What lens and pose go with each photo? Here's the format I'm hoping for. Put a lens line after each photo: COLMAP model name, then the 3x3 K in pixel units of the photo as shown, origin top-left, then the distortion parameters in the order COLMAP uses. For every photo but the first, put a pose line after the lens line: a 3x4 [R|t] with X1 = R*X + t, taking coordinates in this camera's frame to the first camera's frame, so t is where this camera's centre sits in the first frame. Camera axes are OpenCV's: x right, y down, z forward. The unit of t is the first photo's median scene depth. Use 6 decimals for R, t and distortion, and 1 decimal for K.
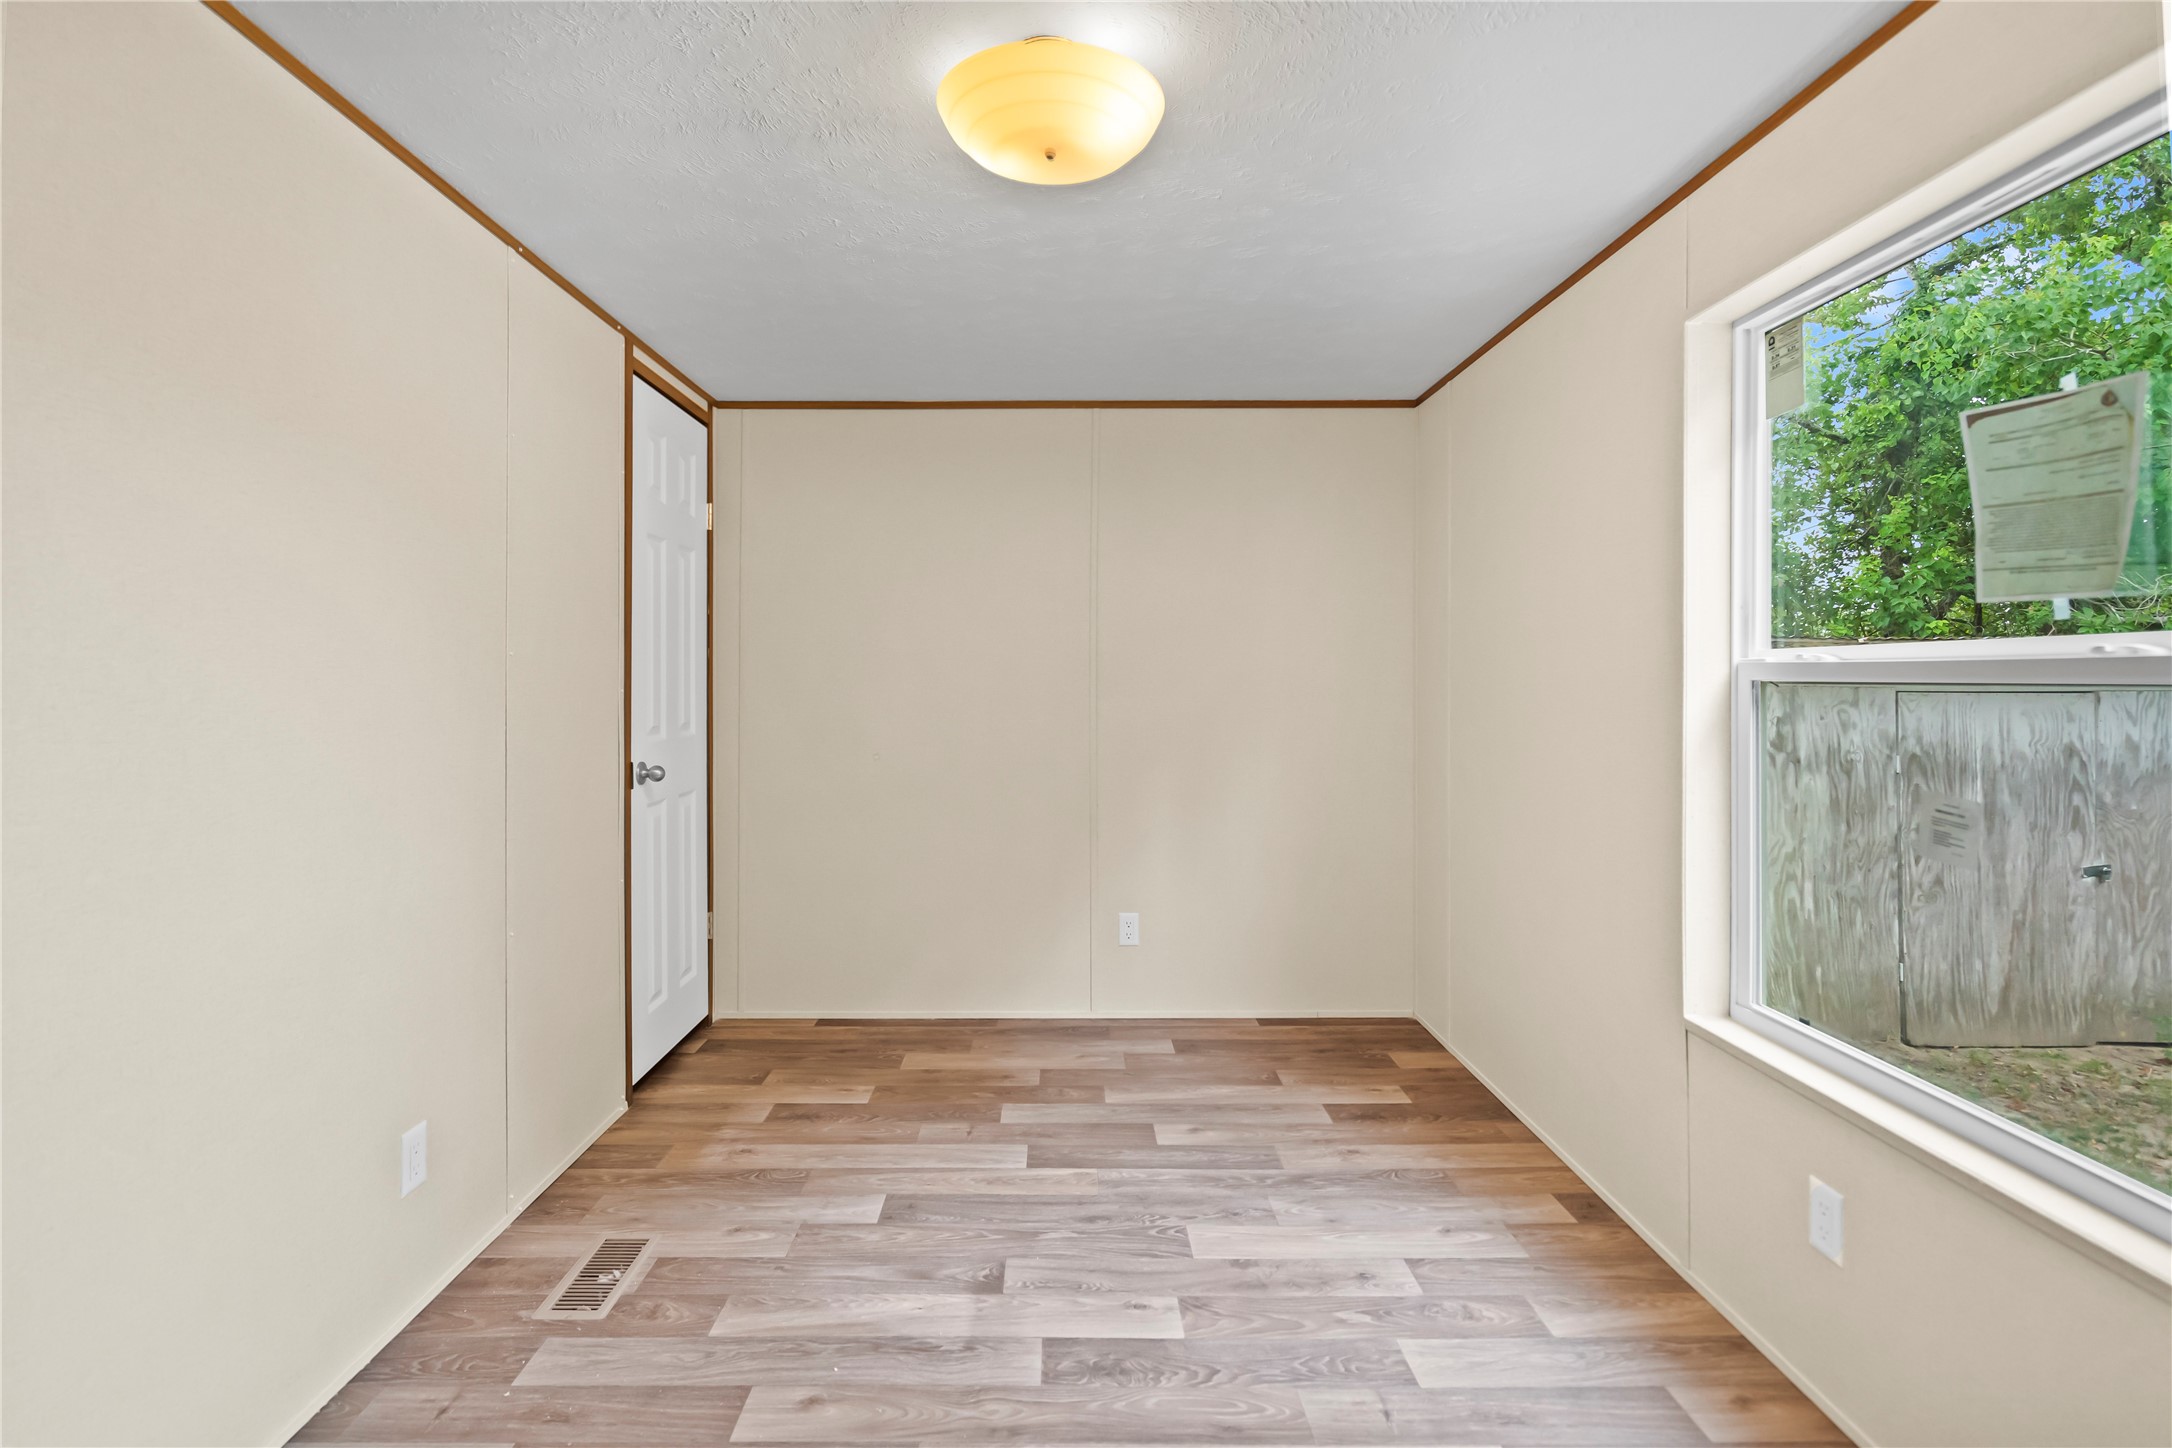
lens RADIAL K [[1007.5, 0, 1055.4], [0, 1007.5, 663.9], [0, 0, 1]] dist [-0.003109, 0.000569]
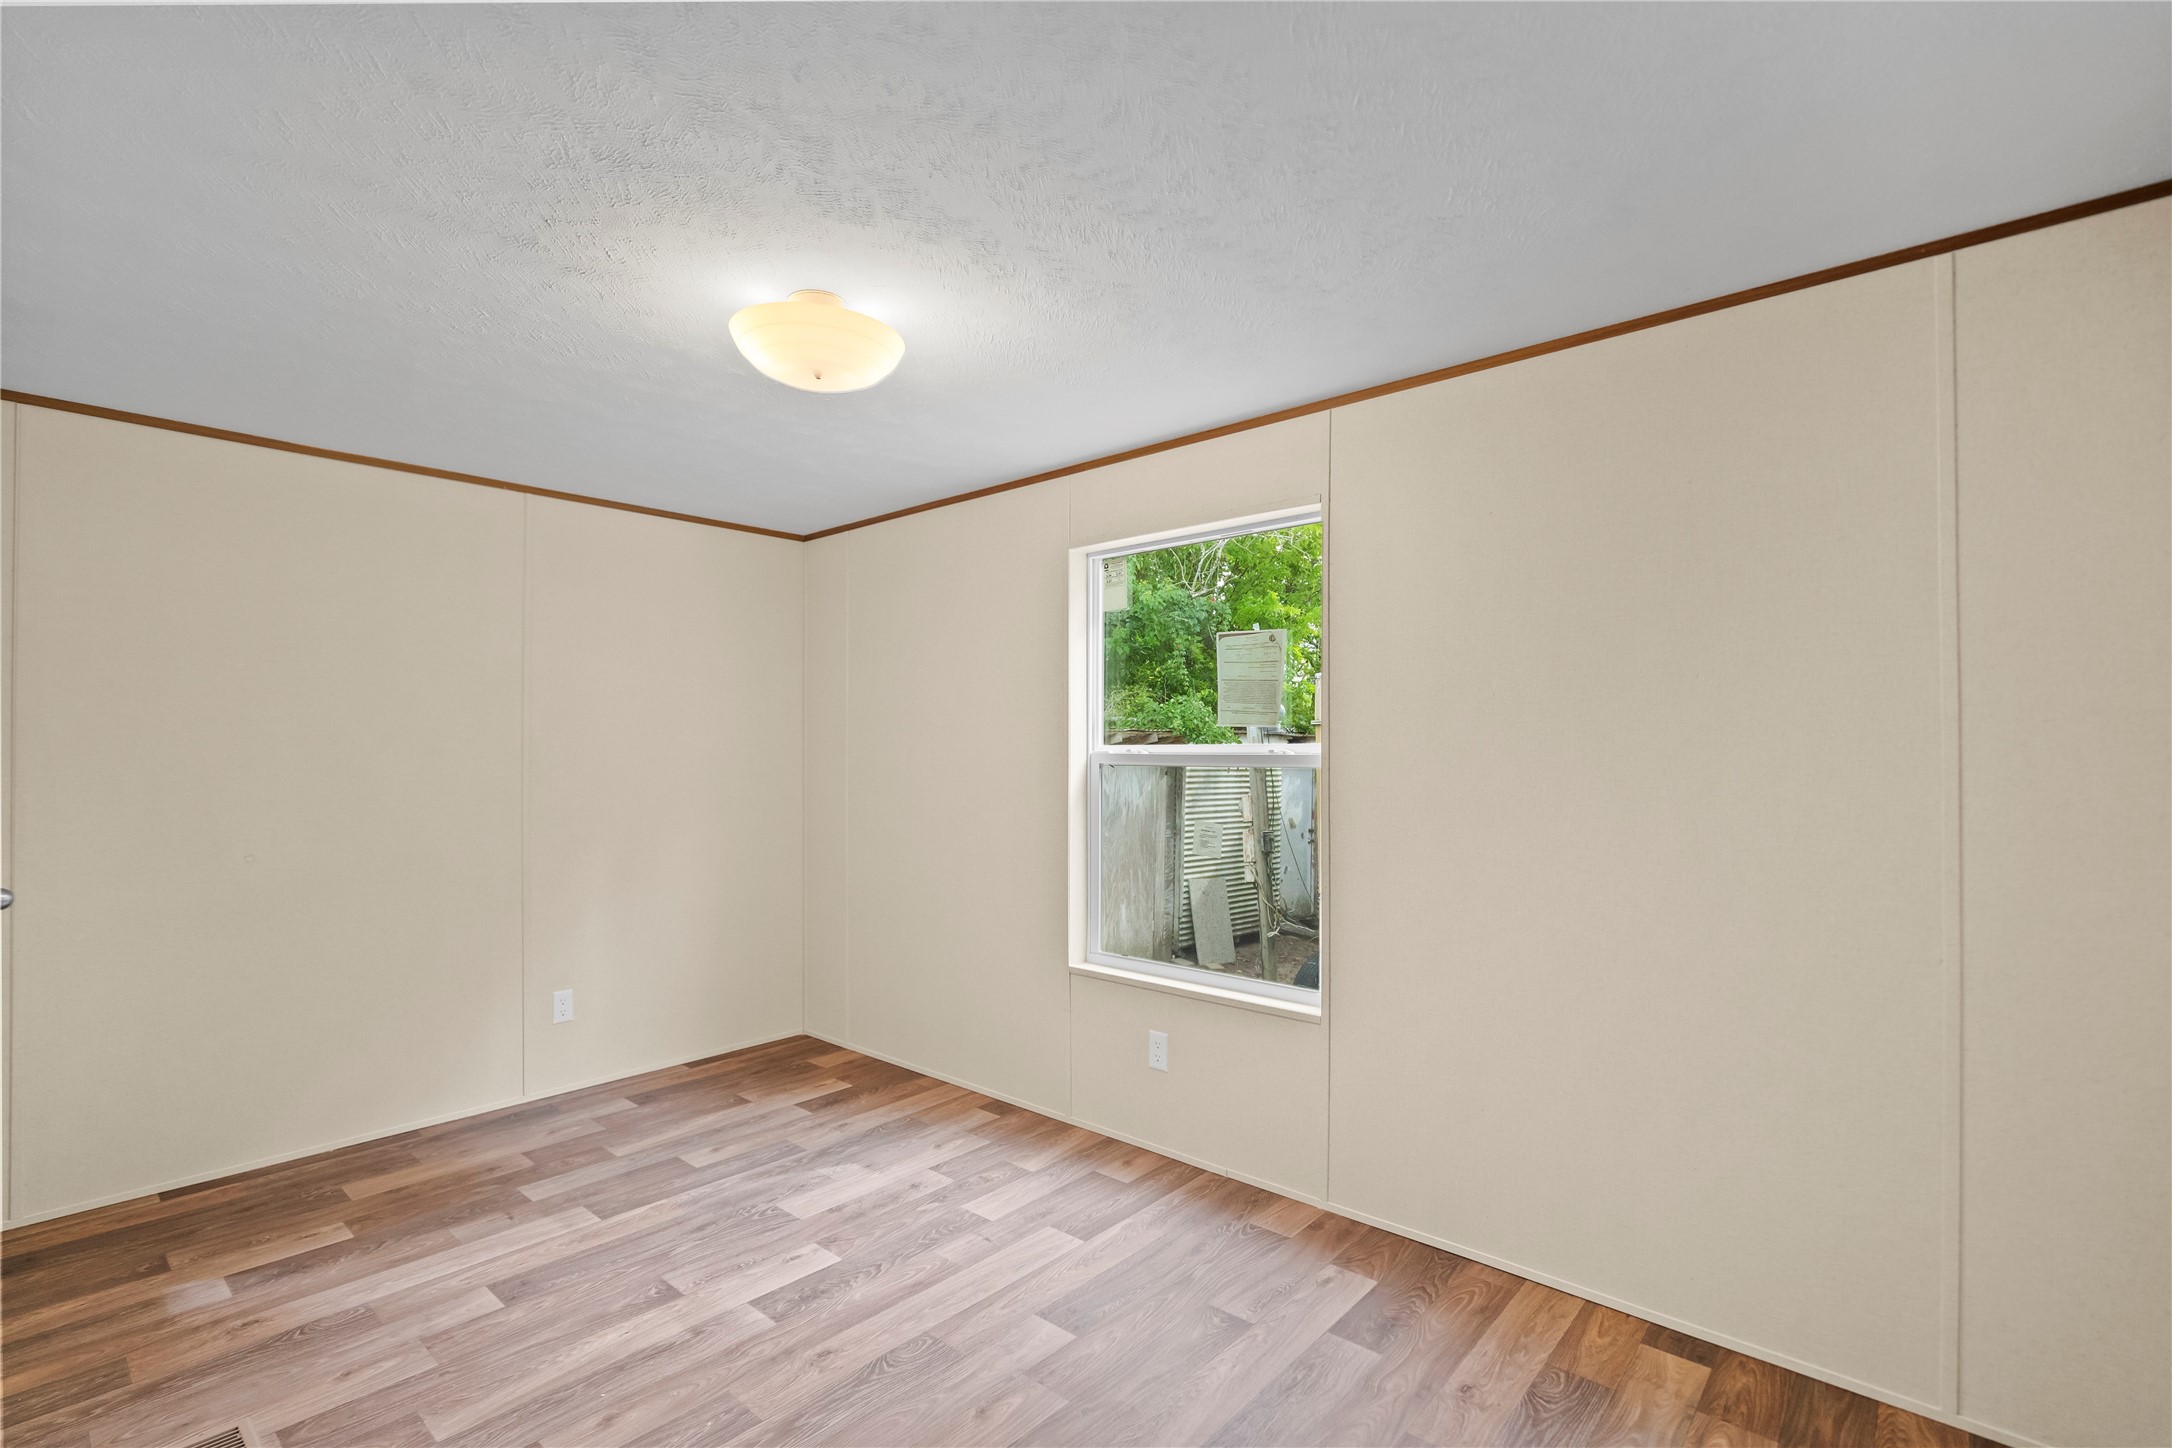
lens RADIAL K [[991.4, 0, 1052.1], [0, 991.4, 736.0], [0, 0, 1]] dist [-0.002093, 0.000440]
pose [[0.674533, 0.010683, 0.738167, -0.512240], [-0.009452, 0.999938, -0.005833, -0.016501], [-0.738184, -0.003042, 0.674593, -0.071872]]
